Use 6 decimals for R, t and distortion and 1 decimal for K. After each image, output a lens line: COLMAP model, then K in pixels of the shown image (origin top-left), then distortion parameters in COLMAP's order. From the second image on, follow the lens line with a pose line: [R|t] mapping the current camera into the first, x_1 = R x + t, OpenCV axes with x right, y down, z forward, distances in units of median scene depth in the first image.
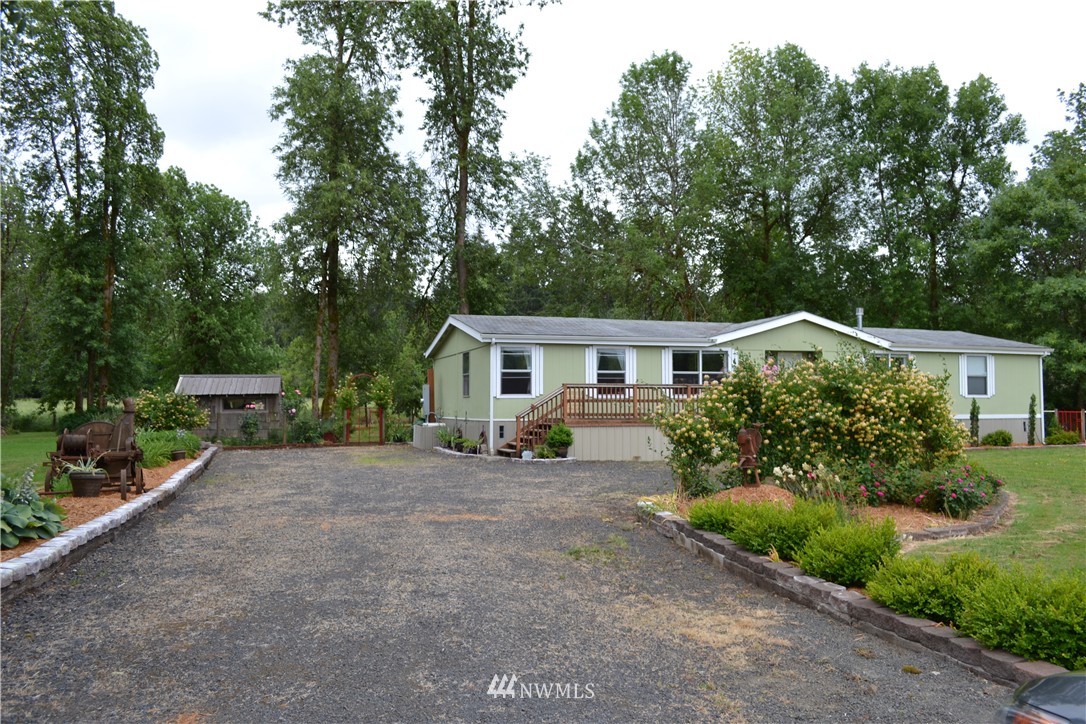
lens RADIAL K [[878.9, 0, 547.0], [0, 878.9, 370.9], [0, 0, 1]] dist [-0.081373, -0.000341]
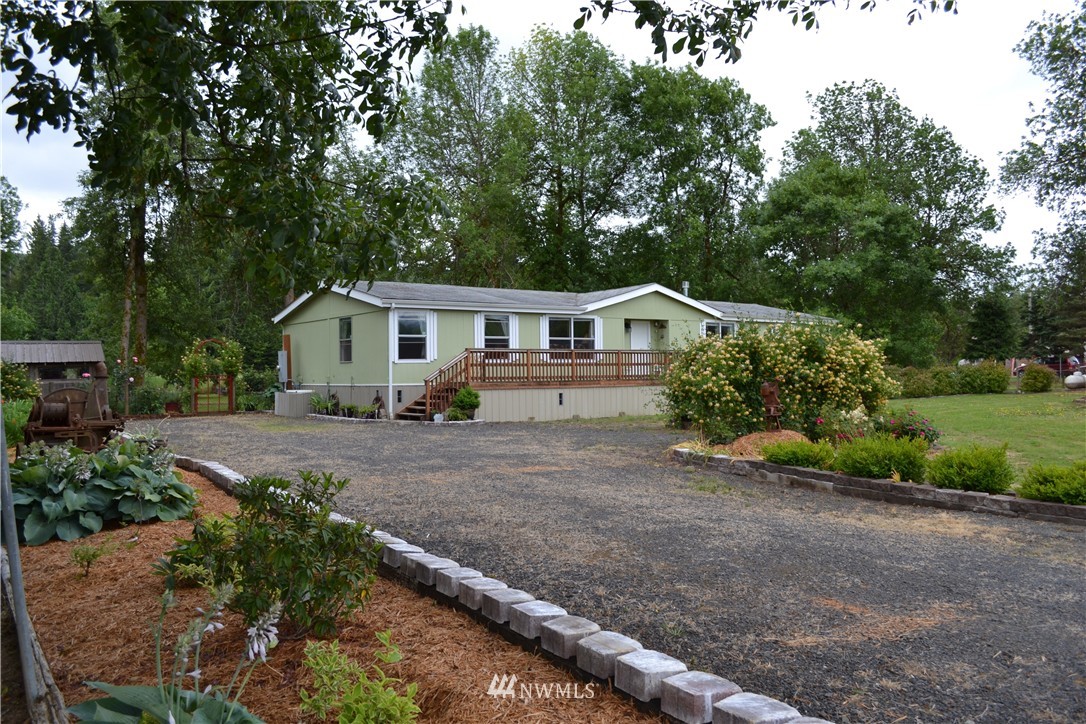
lens RADIAL K [[879.4, 0, 543.0], [0, 879.4, 362.0], [0, 0, 1]] dist [-0.079760, 0.012699]
pose [[0.950266, -0.005518, 0.311392, -0.193755], [-0.002159, 0.999702, 0.024305, 0.004609], [-0.311433, -0.023768, 0.949971, -0.009247]]
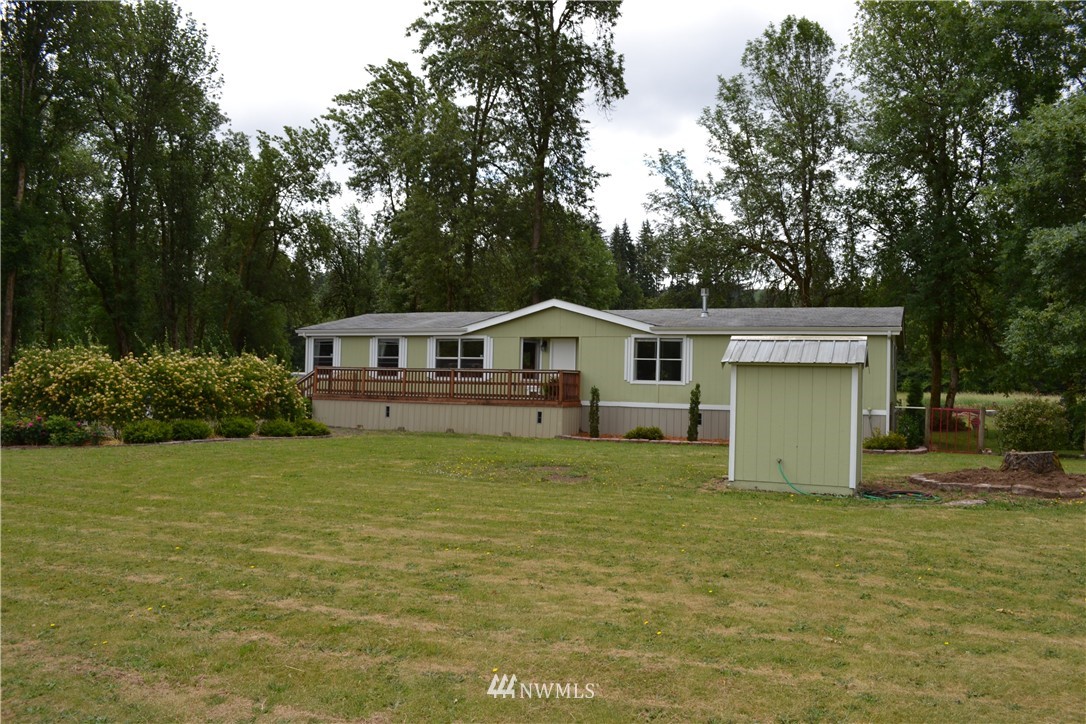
lens RADIAL K [[879.4, 0, 543.0], [0, 879.4, 362.0], [0, 0, 1]] dist [-0.079760, 0.012699]
pose [[0.720865, -0.001174, -0.693074, 1.049635], [0.001311, 0.999999, -0.000331, 0.007385], [0.693074, -0.000670, 0.720866, 0.252224]]
